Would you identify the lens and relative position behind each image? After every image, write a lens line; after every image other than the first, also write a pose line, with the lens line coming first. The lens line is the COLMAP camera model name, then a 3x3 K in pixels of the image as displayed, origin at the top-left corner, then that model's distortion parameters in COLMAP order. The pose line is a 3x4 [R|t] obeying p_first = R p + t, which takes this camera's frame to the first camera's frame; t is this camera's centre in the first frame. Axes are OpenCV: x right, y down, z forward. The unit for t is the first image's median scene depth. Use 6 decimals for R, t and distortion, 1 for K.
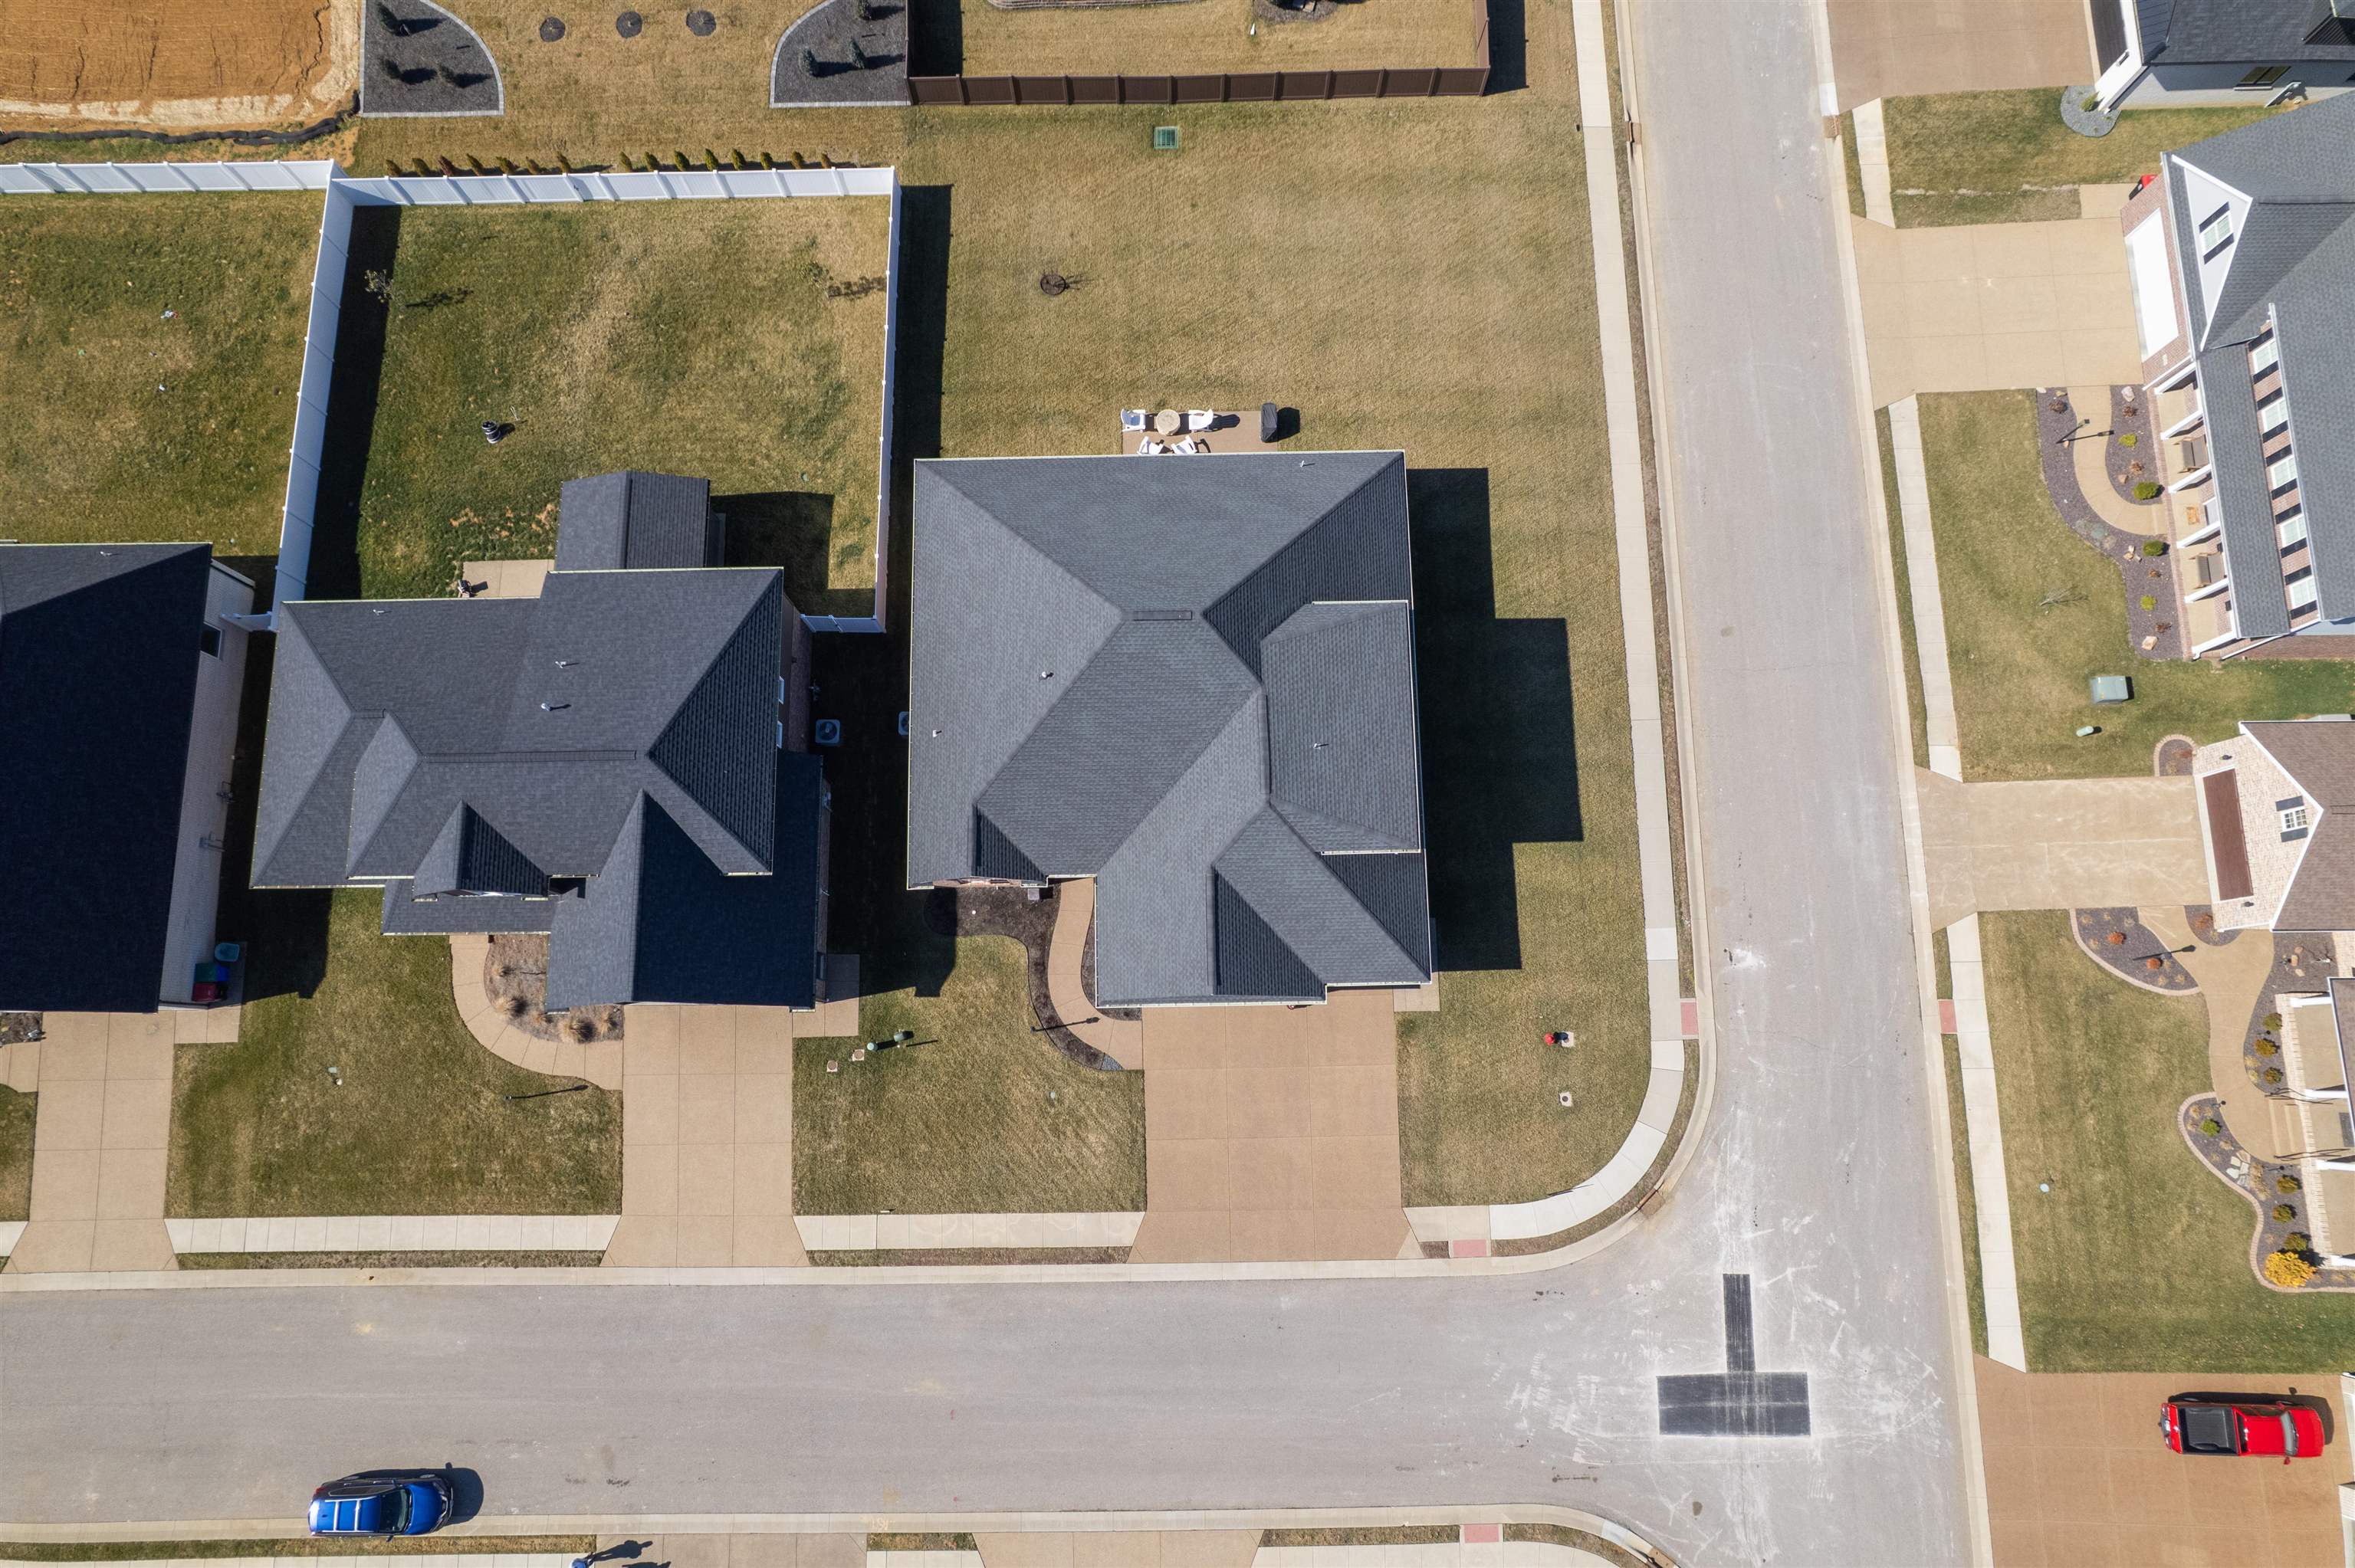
lens RADIAL K [[1485.4, 0, 1172.8], [0, 1485.4, 784.8], [0, 0, 1]] dist [-0.020316, 0.008492]
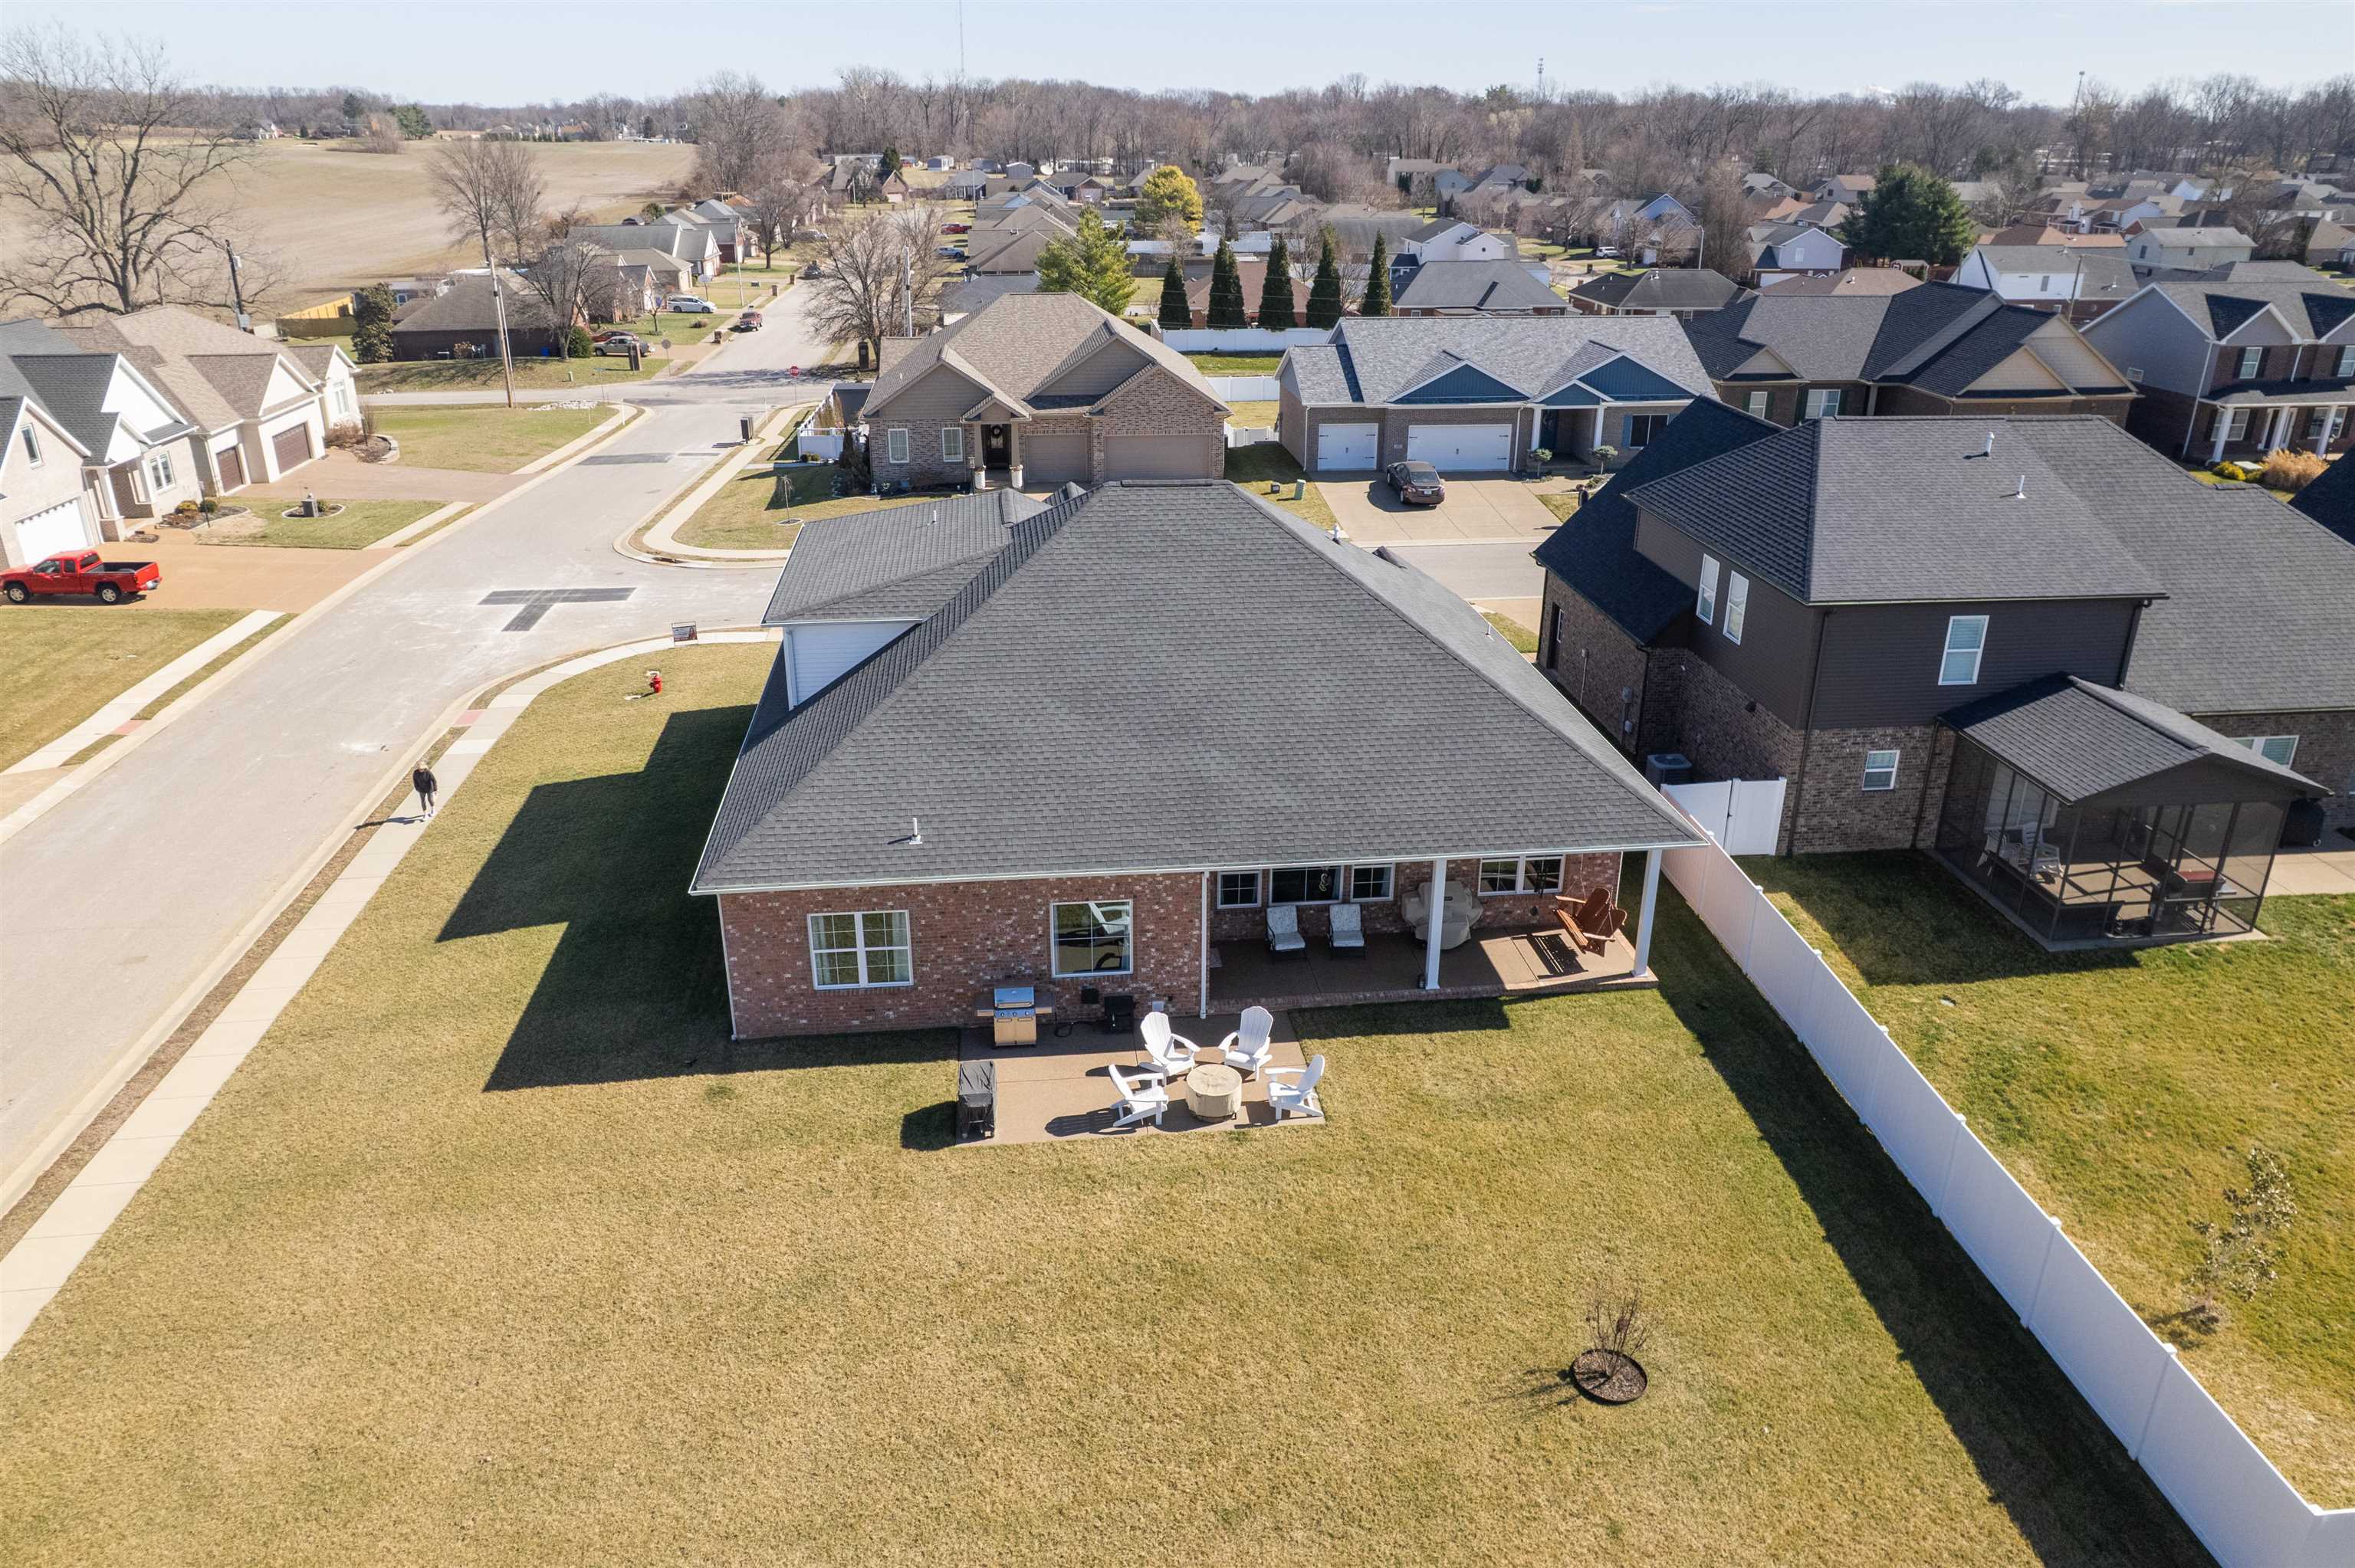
lens RADIAL K [[1639.9, 0, 1176.8], [0, 1639.9, 784.5], [0, 0, 1]] dist [-0.022737, 0.008934]
pose [[-0.995462, 0.039305, -0.086668, 0.049165], [-0.092494, -0.185390, 0.978302, -0.744093], [0.022384, 0.981879, 0.188184, 0.885496]]
